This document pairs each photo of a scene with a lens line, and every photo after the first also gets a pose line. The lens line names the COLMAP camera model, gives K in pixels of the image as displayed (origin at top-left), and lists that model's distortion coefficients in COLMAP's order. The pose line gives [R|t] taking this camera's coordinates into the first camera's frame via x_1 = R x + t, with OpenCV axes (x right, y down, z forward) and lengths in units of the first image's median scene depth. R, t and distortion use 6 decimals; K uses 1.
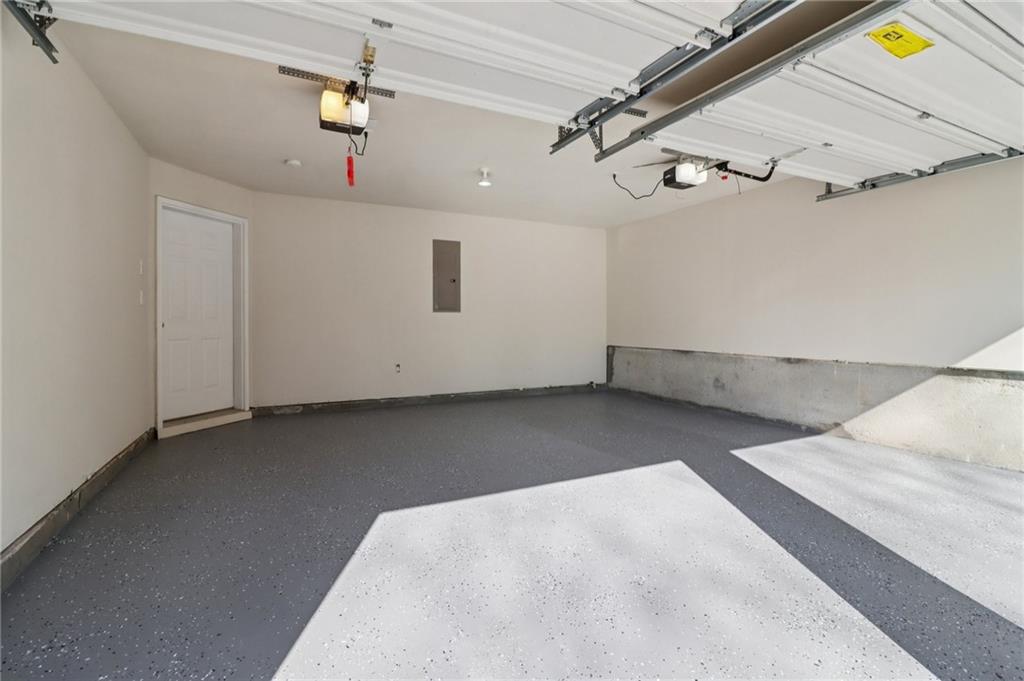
lens RADIAL K [[481.0, 0, 512.7], [0, 481.0, 322.1], [0, 0, 1]] dist [-0.000470, -0.001142]
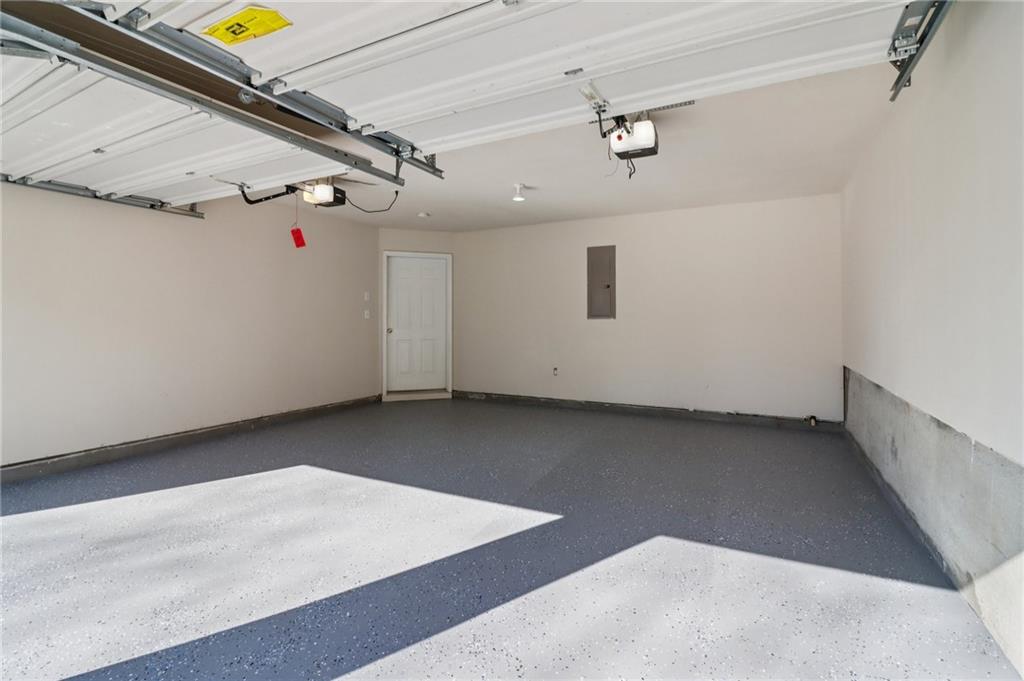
lens RADIAL K [[481.0, 0, 512.7], [0, 481.0, 322.1], [0, 0, 1]] dist [-0.000470, -0.001142]
pose [[0.574430, 0.003124, -0.818548, 0.645369], [0.006151, 0.999948, 0.008132, -0.027150], [0.818530, -0.009706, 0.574381, 0.327948]]
